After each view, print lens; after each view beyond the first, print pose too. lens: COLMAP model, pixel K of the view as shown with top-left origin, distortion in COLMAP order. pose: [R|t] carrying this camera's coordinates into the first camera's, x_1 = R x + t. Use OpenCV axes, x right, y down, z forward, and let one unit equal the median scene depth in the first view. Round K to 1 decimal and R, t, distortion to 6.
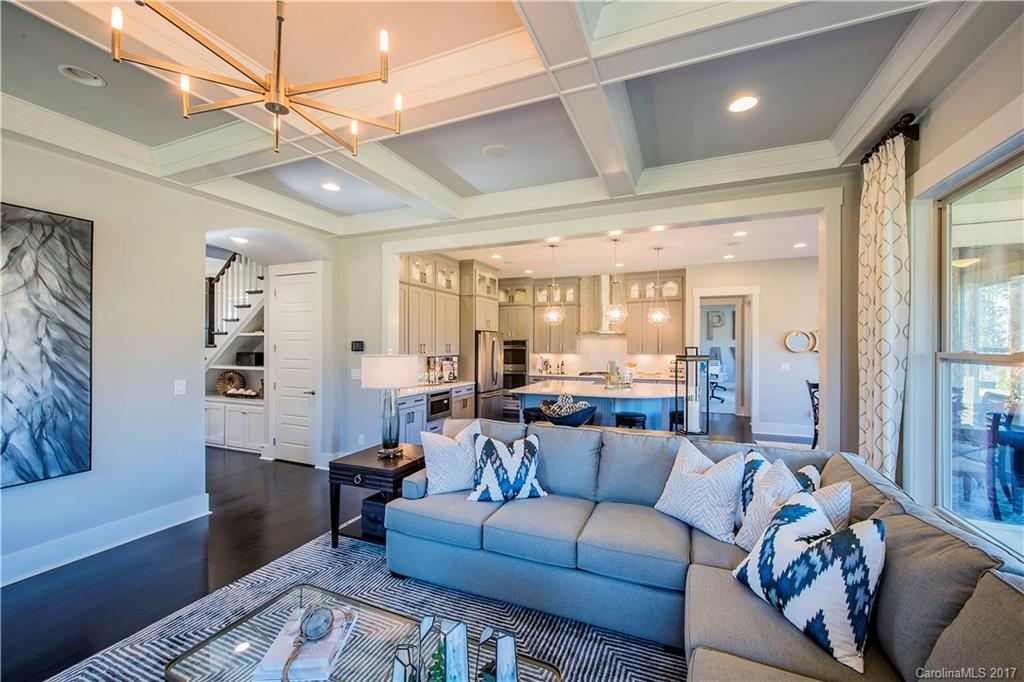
lens RADIAL K [[411.8, 0, 509.7], [0, 411.8, 342.6], [0, 0, 1]] dist [0.000286, -0.000020]
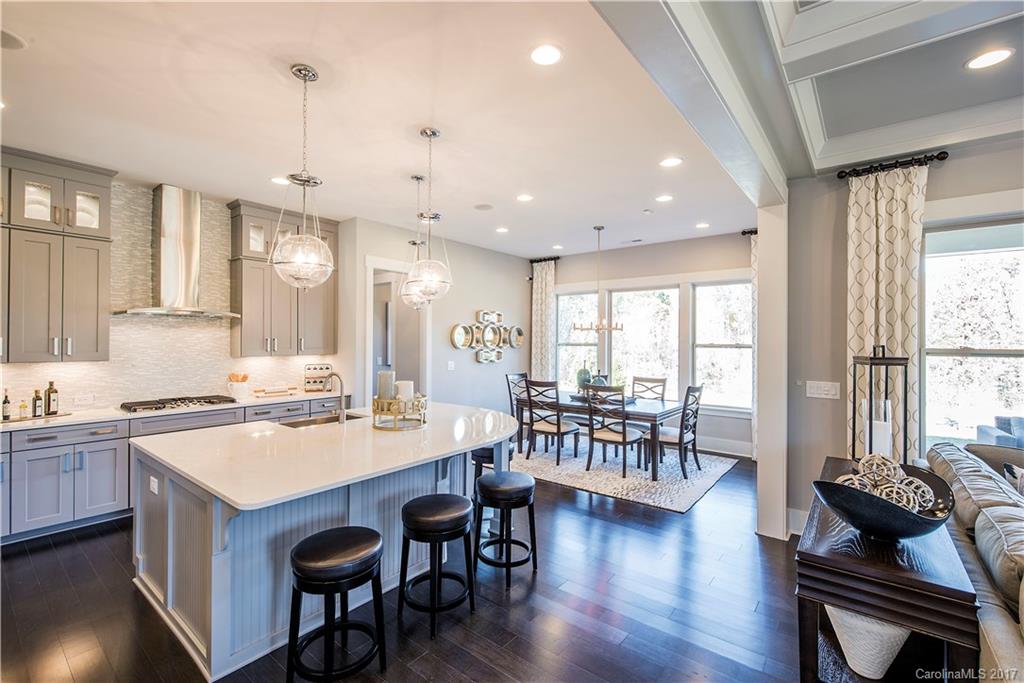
lens RADIAL K [[450.9, 0, 512.0], [0, 450.9, 341.5], [0, 0, 1]] dist [0.000410, 0.000064]
pose [[0.265968, 0.000039, 0.963982, -0.165721], [-0.010008, 0.999946, 0.002721, 0.003005], [-0.963930, -0.010372, 0.265954, 0.513308]]
